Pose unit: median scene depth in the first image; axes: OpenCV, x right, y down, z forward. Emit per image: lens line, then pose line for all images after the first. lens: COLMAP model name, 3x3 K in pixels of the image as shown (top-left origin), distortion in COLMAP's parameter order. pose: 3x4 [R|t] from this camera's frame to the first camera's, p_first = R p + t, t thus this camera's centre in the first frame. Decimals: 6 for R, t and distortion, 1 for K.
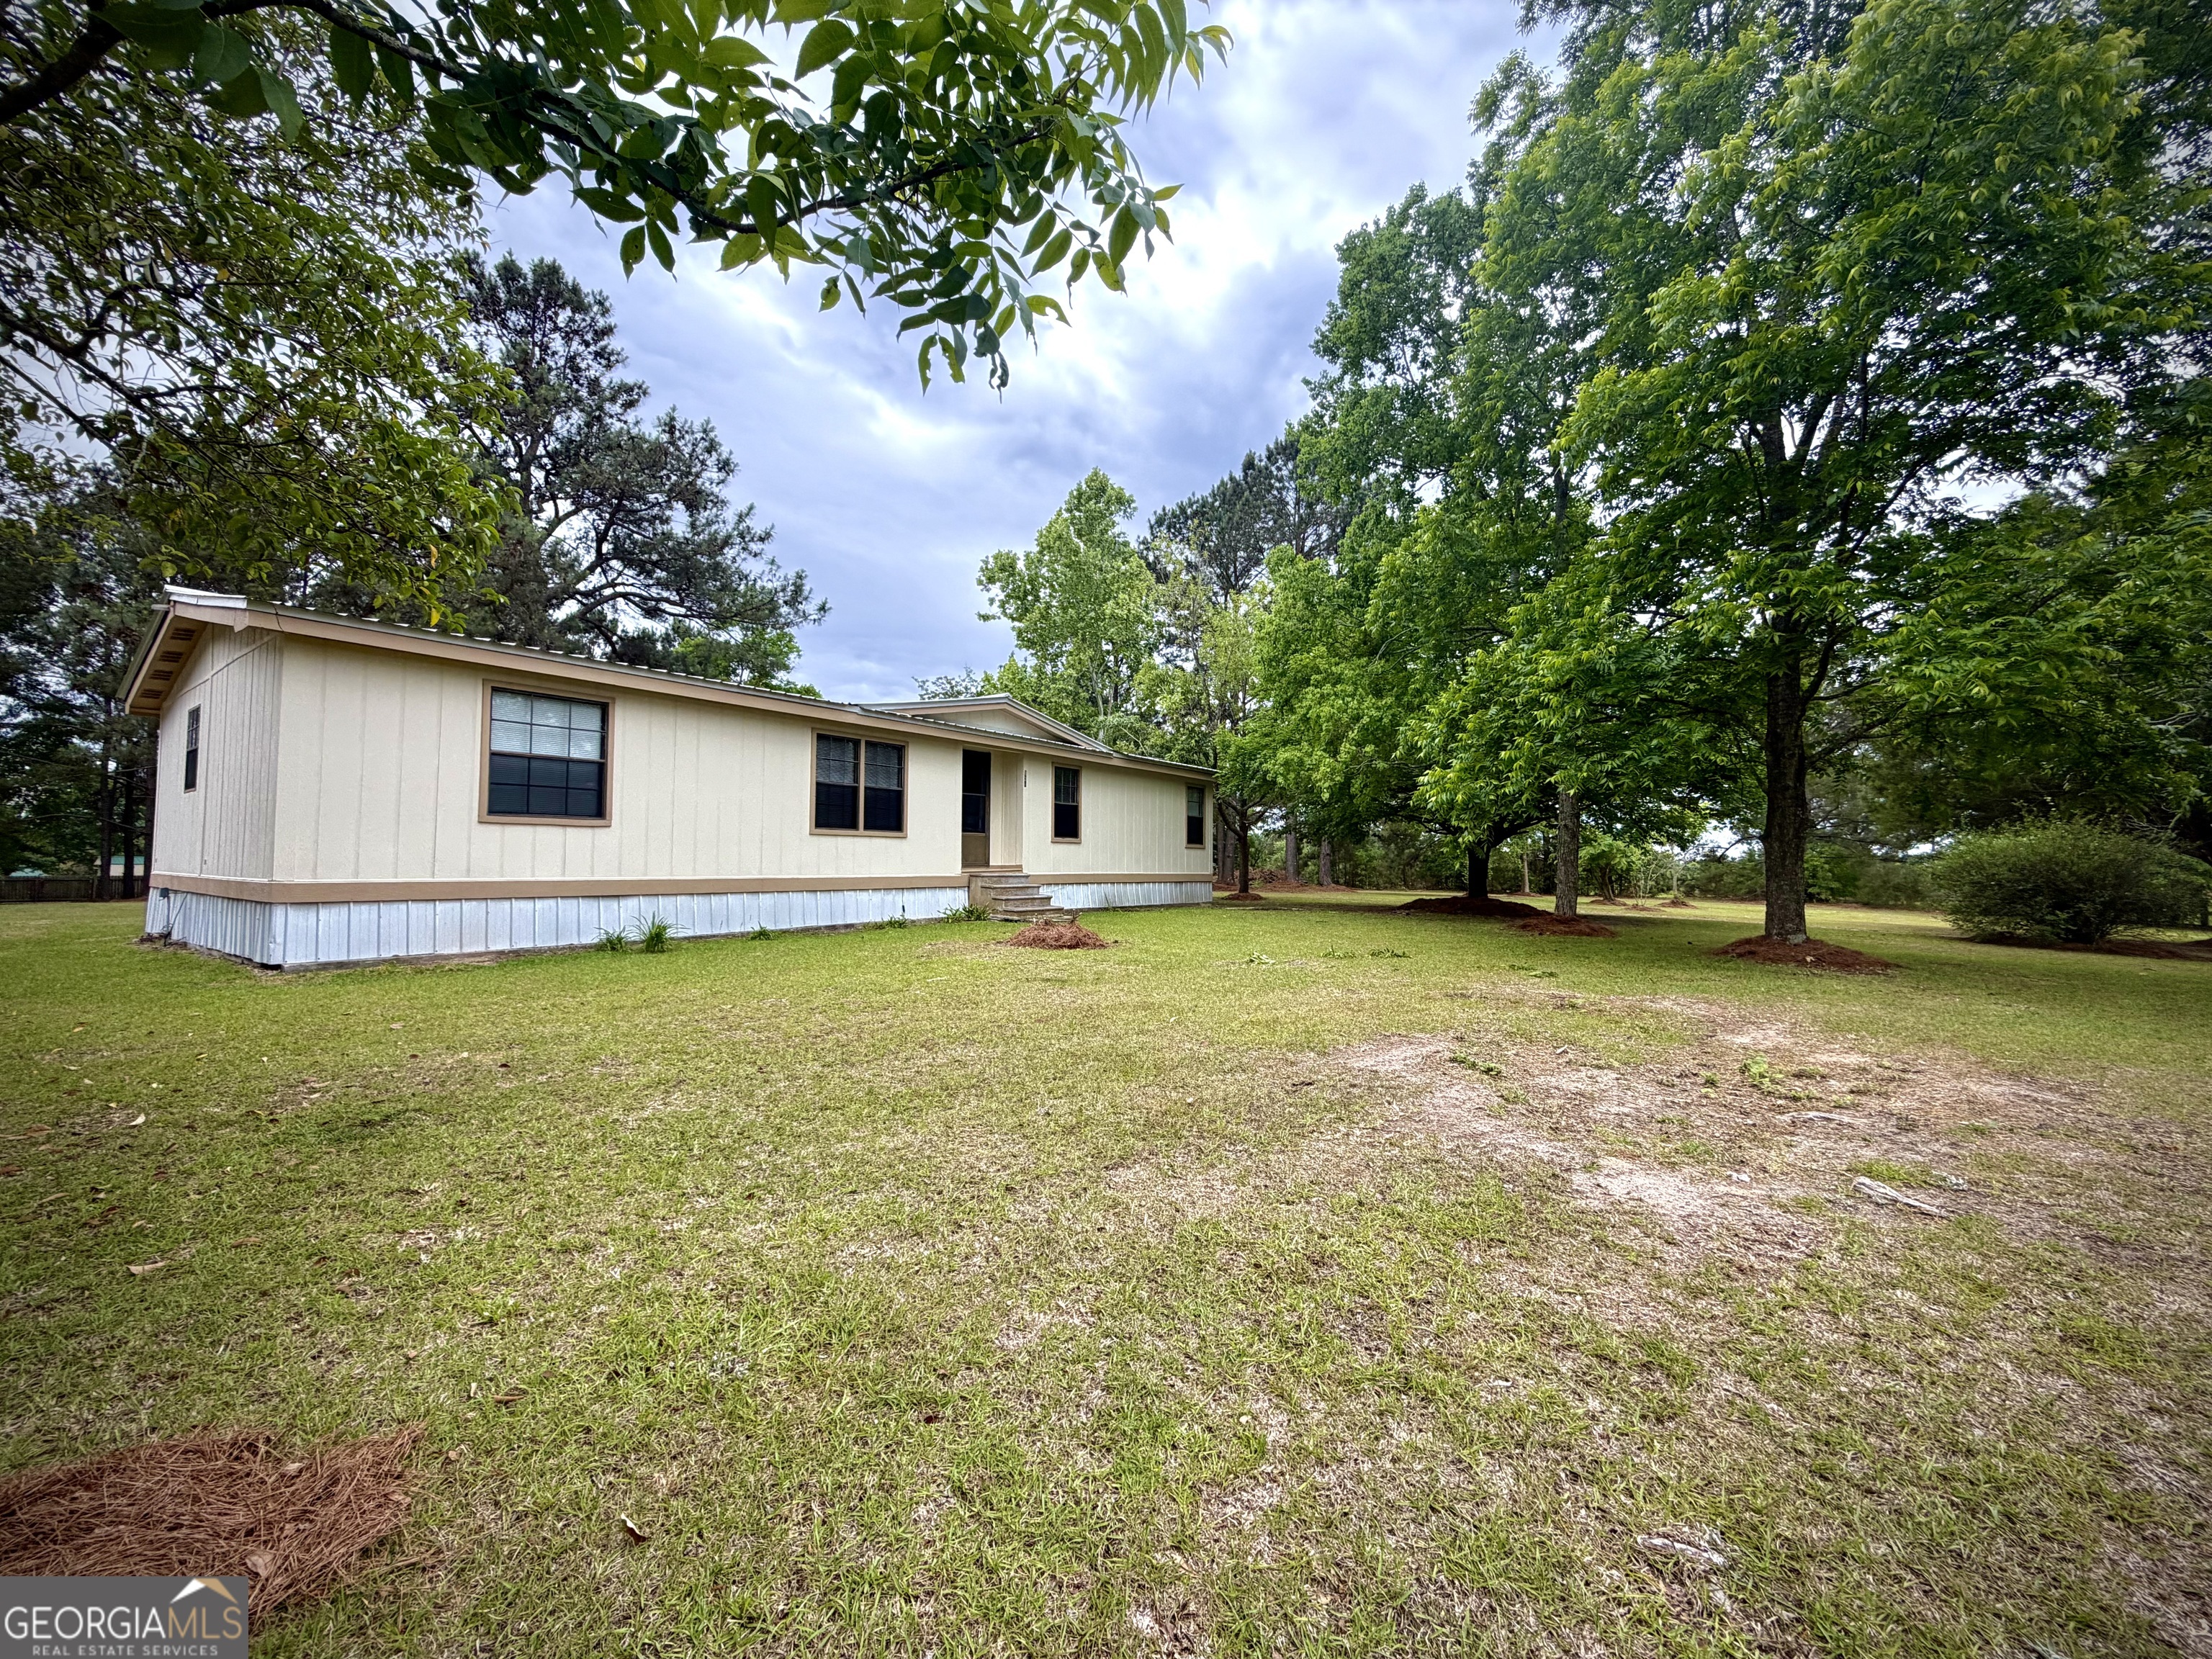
lens RADIAL K [[875.1, 0, 1105.8], [0, 875.1, 820.5], [0, 0, 1]] dist [-0.007565, 0.000255]
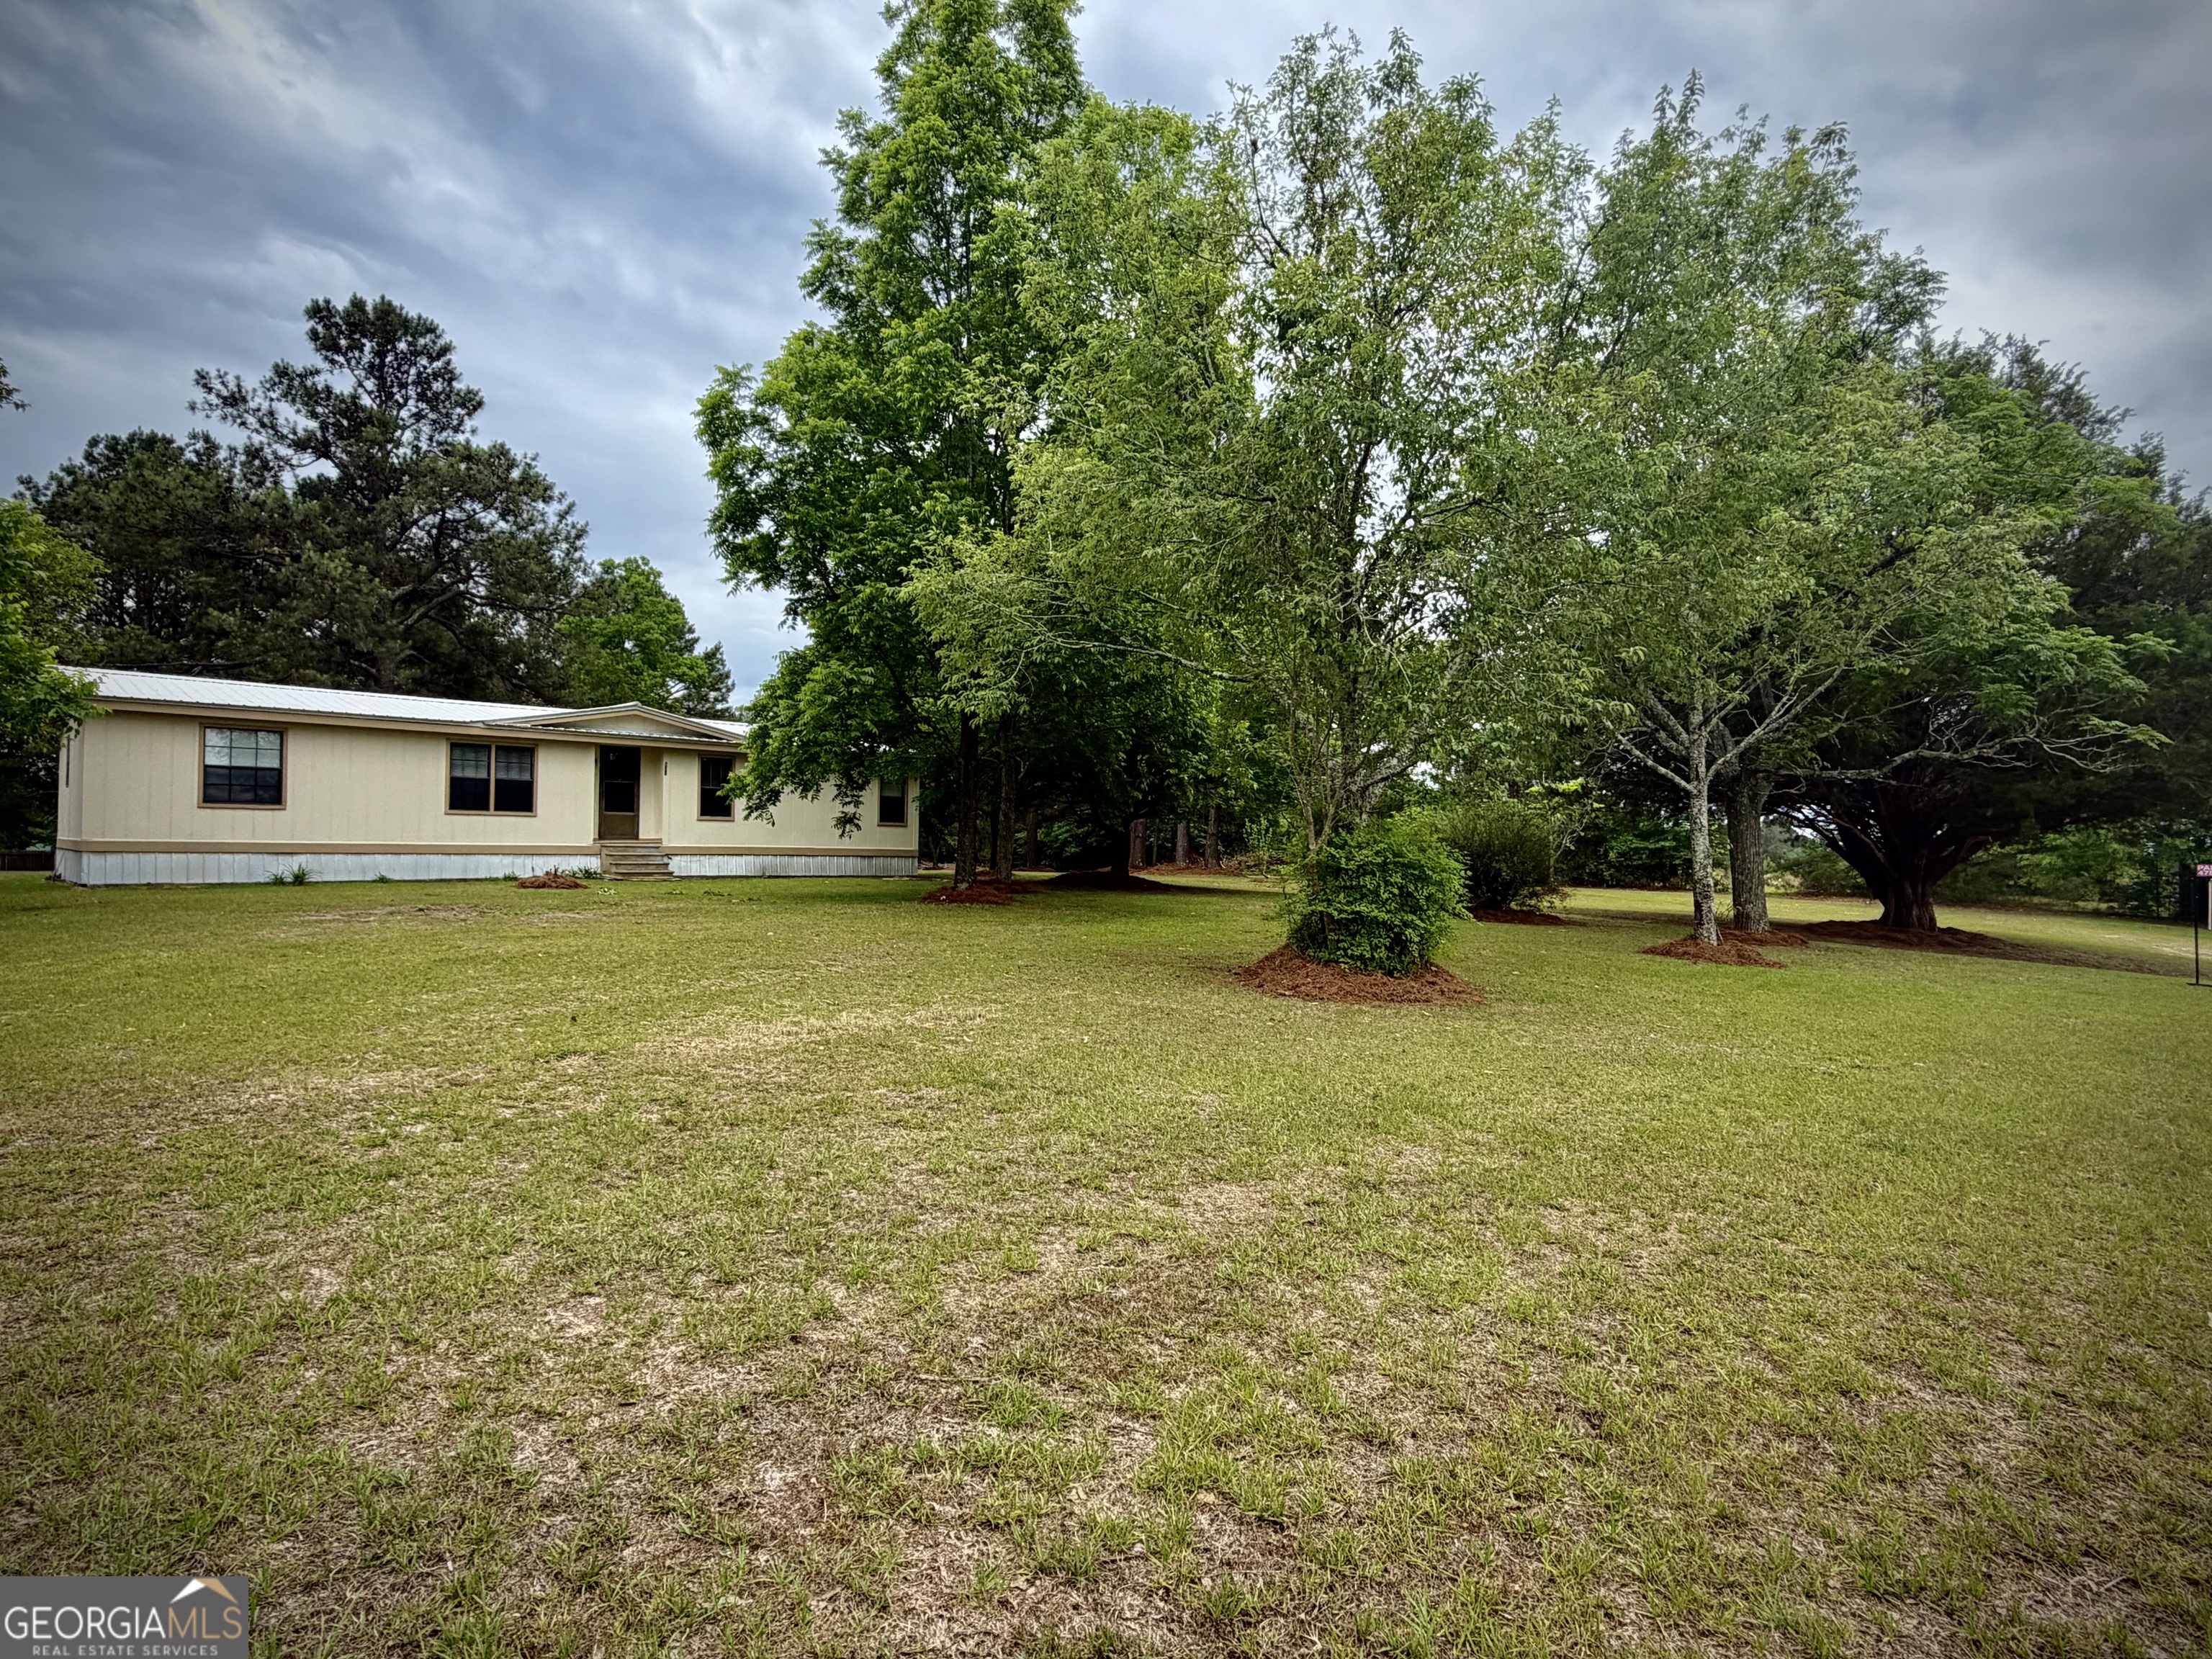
lens RADIAL K [[1219.2, 0, 1097.0], [0, 1219.2, 827.9], [0, 0, 1]] dist [-0.001782, -0.000934]
pose [[0.981344, 0.006486, -0.192149, 1.071288], [-0.000232, 0.999470, 0.032550, -0.026082], [0.192259, -0.031898, 0.980826, -0.729519]]
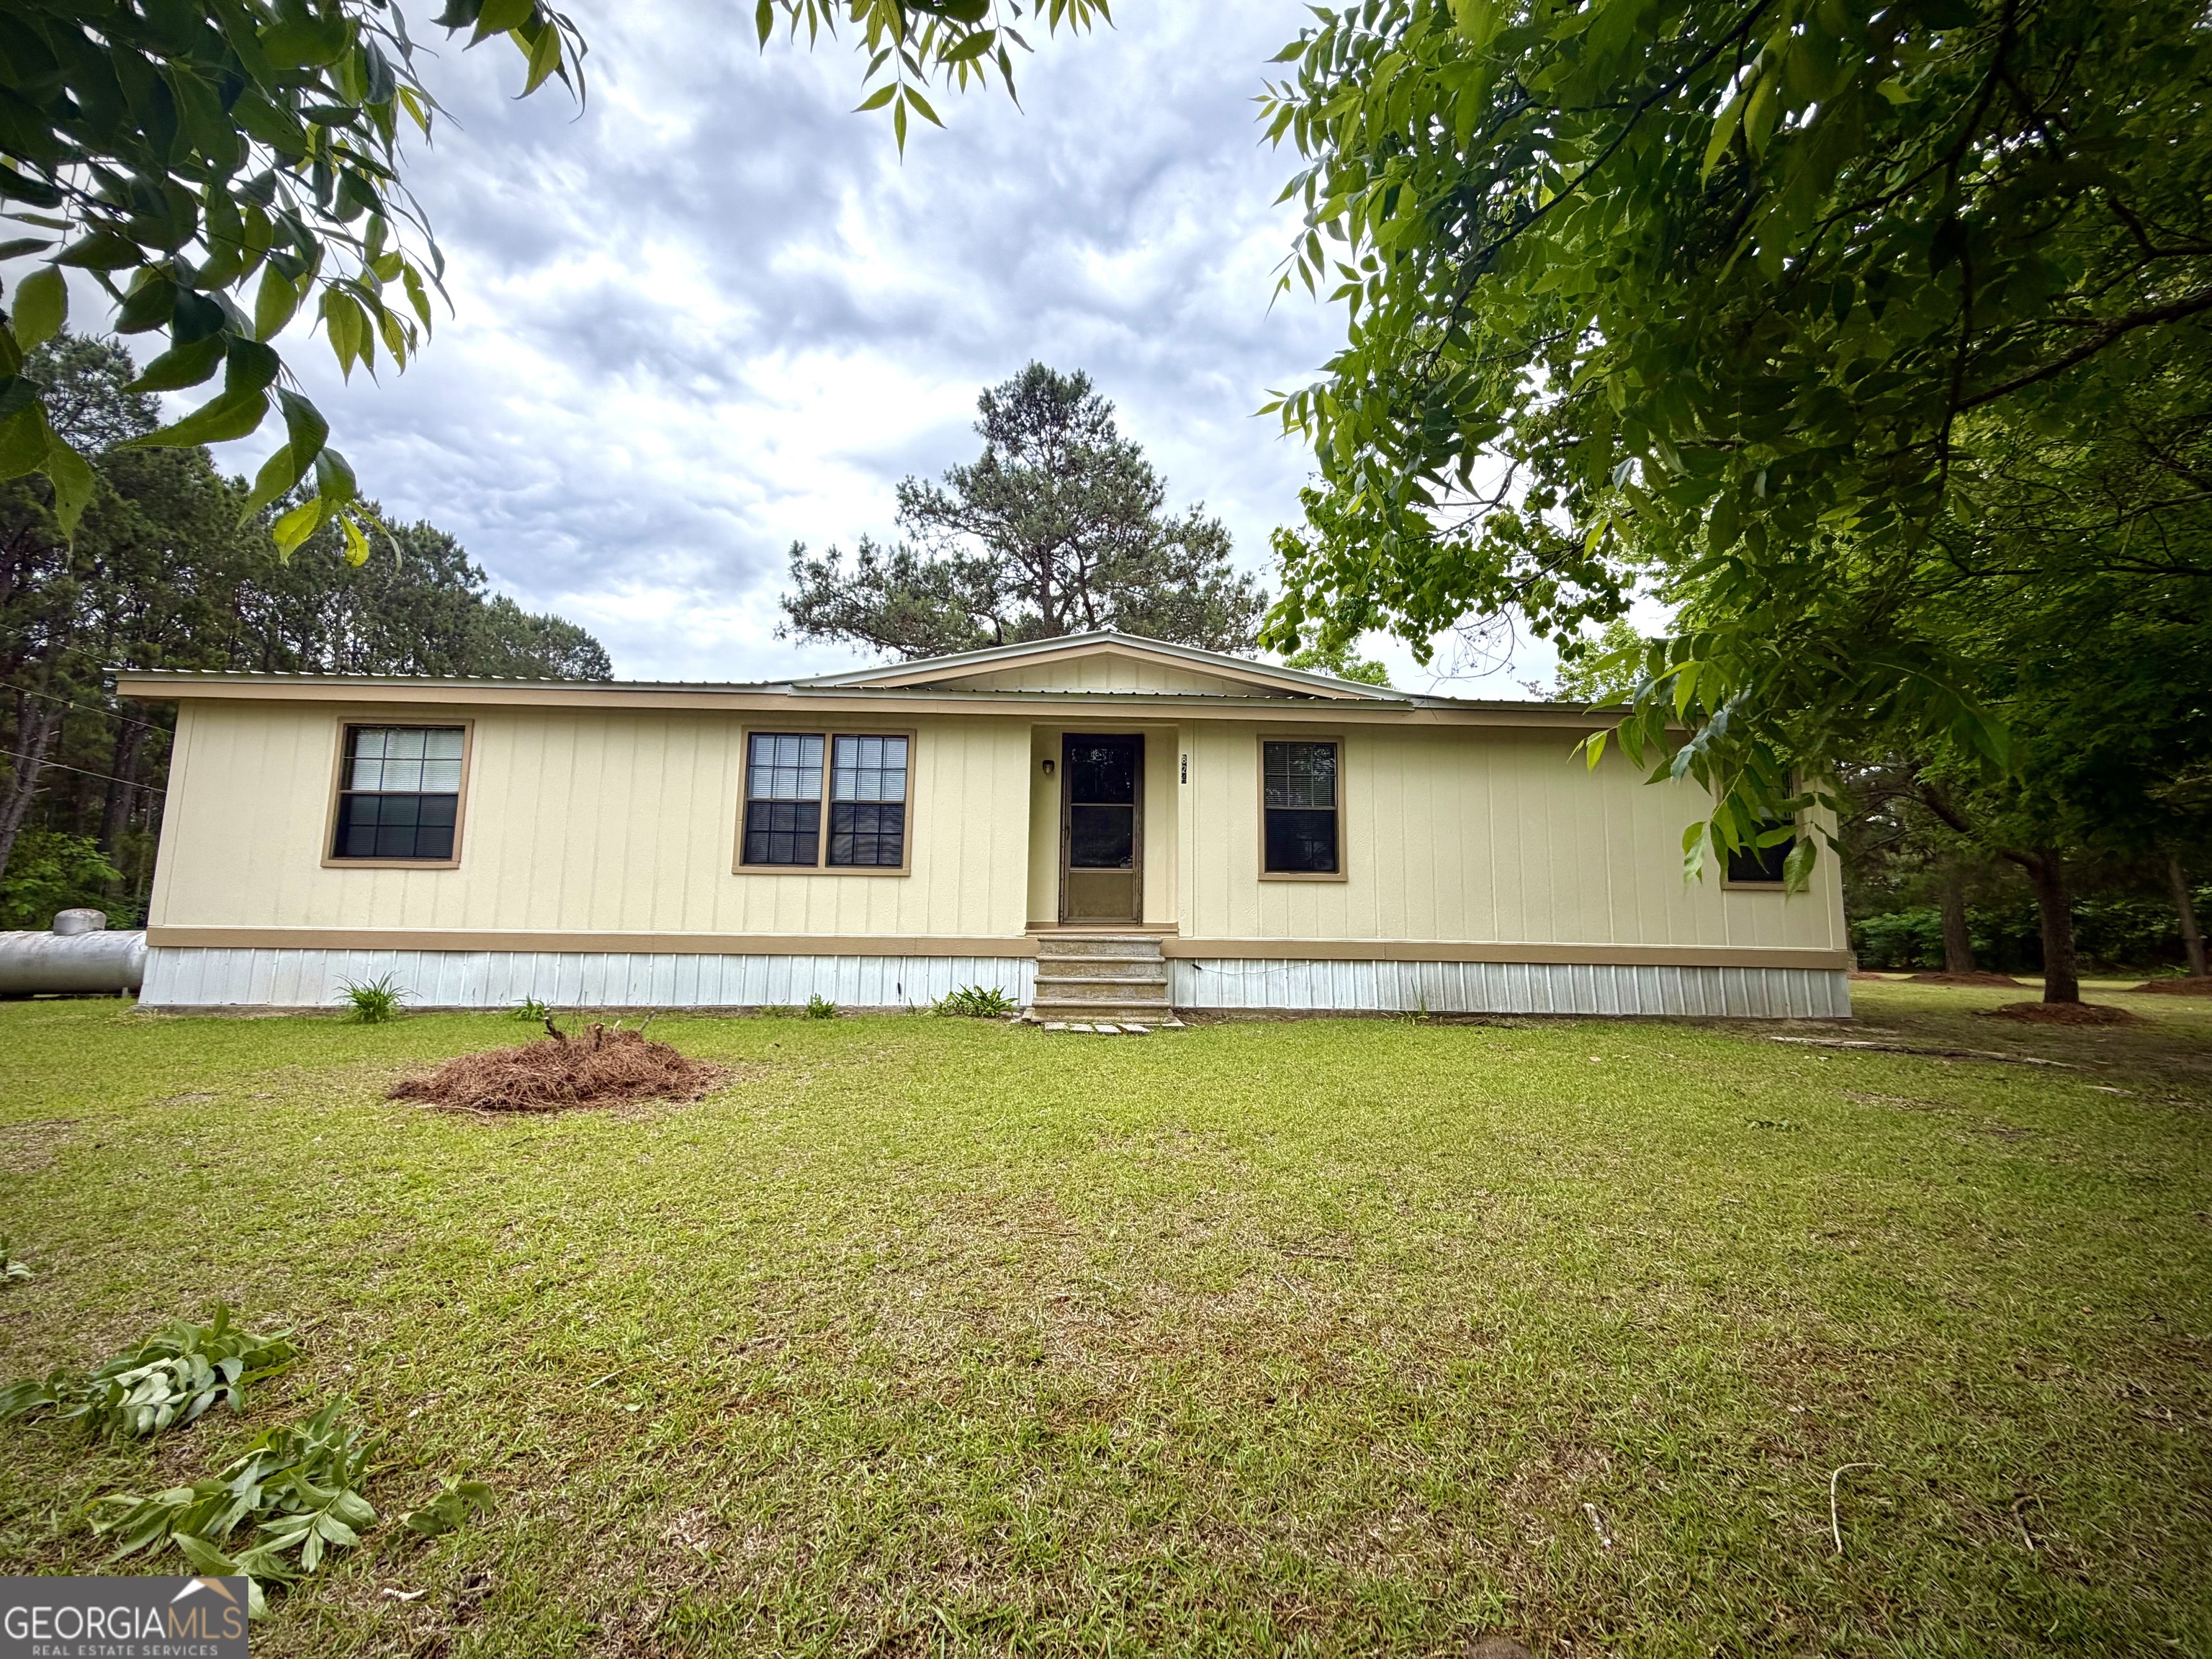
lens RADIAL K [[875.1, 0, 1105.8], [0, 875.1, 820.5], [0, 0, 1]] dist [-0.007565, 0.000255]
pose [[0.617337, -0.089120, -0.781635, 0.400139], [0.029119, 0.995470, -0.090504, 0.045068], [0.786160, 0.033111, 0.617135, 0.794808]]
